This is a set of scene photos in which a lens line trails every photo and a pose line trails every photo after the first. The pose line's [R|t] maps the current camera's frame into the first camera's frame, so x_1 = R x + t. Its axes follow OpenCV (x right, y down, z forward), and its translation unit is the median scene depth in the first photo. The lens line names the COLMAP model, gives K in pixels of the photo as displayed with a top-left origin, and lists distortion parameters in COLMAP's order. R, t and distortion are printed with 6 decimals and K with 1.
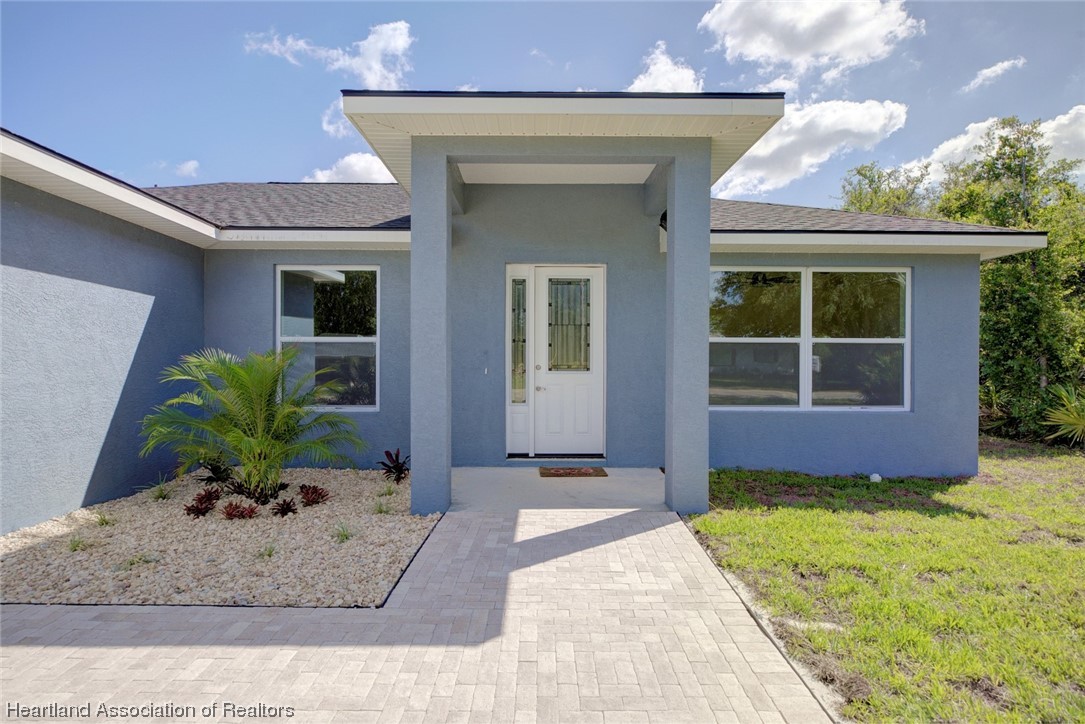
lens RADIAL K [[564.4, 0, 542.5], [0, 564.4, 362.0], [0, 0, 1]] dist [-0.005524, -0.000051]
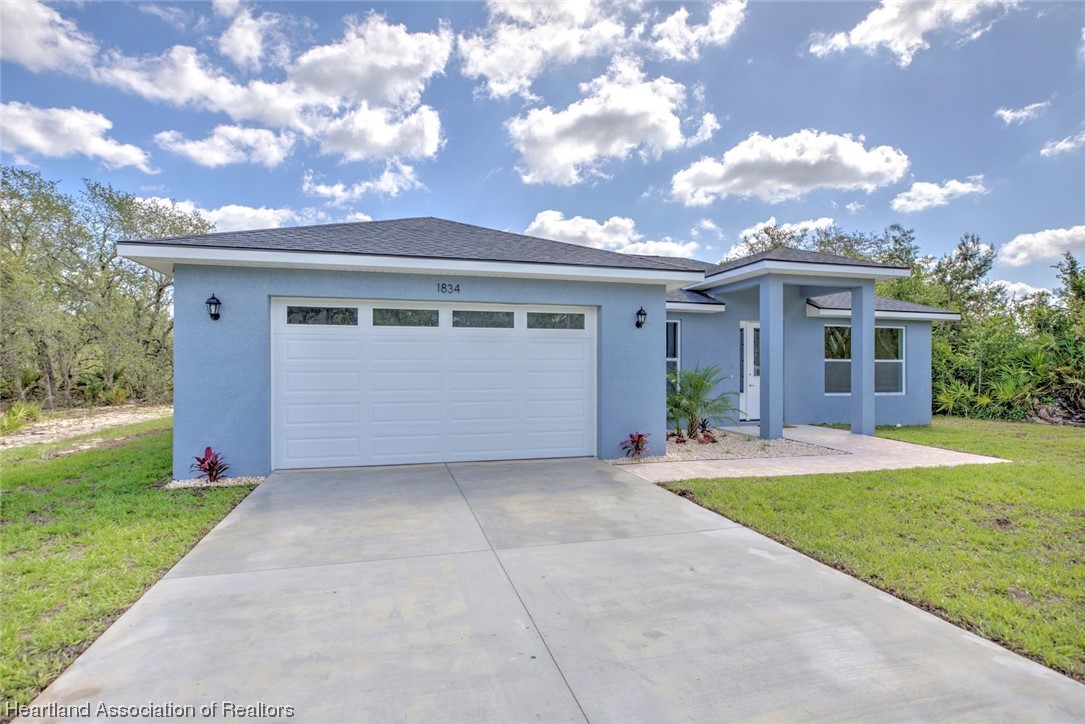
lens RADIAL K [[597.4, 0, 545.1], [0, 597.4, 373.9], [0, 0, 1]] dist [-0.002717, 0.000517]
pose [[0.956868, -0.002622, 0.290511, -1.252637], [0.001110, 0.999985, 0.005369, -0.004629], [-0.290521, -0.004815, 0.956857, -0.728185]]
